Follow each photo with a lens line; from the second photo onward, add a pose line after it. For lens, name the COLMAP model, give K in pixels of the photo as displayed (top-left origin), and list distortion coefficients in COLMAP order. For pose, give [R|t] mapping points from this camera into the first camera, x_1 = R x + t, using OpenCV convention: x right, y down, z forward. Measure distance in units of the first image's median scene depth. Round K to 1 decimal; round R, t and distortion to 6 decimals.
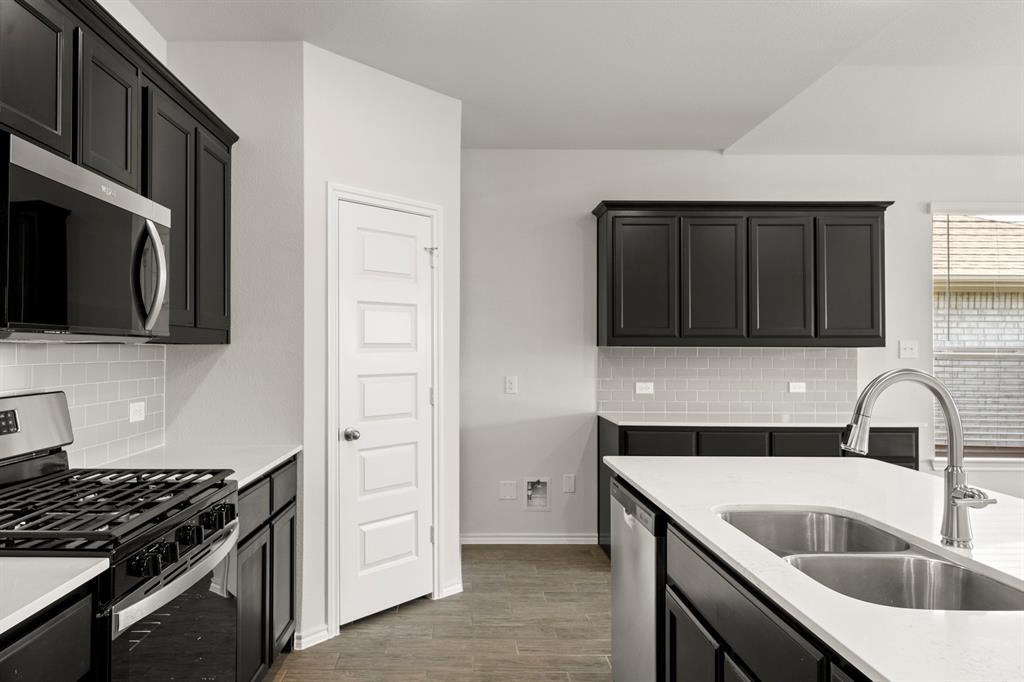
lens RADIAL K [[679.9, 0, 462.0], [0, 679.9, 340.5], [0, 0, 1]] dist [0.021477, 0.000898]
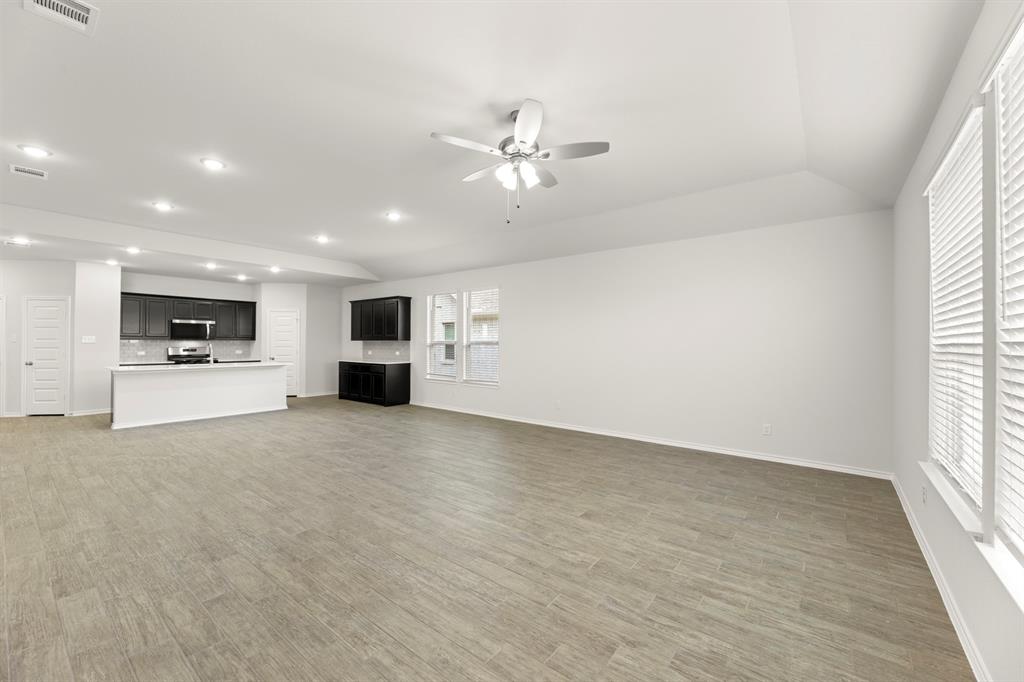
lens RADIAL K [[403.8, 0, 518.7], [0, 403.8, 338.3], [0, 0, 1]] dist [0.000444, -0.000461]
pose [[0.780212, -0.006171, -0.625485, 2.152800], [0.007137, 0.999974, -0.000963, 0.003930], [0.625475, -0.003713, 0.780236, -0.134774]]
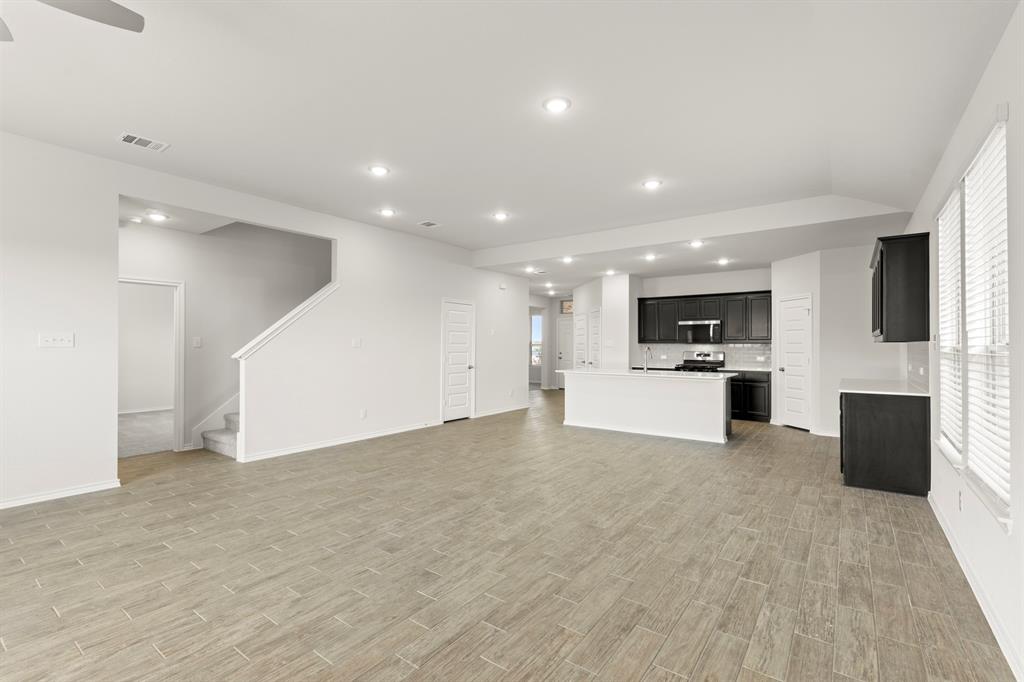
lens RADIAL K [[462.4, 0, 504.2], [0, 462.4, 340.1], [0, 0, 1]] dist [0.008630, -0.001366]
pose [[-0.613979, -0.012689, -0.789220, 1.745610], [0.008458, 0.999708, -0.022653, 0.021263], [0.789277, -0.020583, -0.613693, 0.916733]]
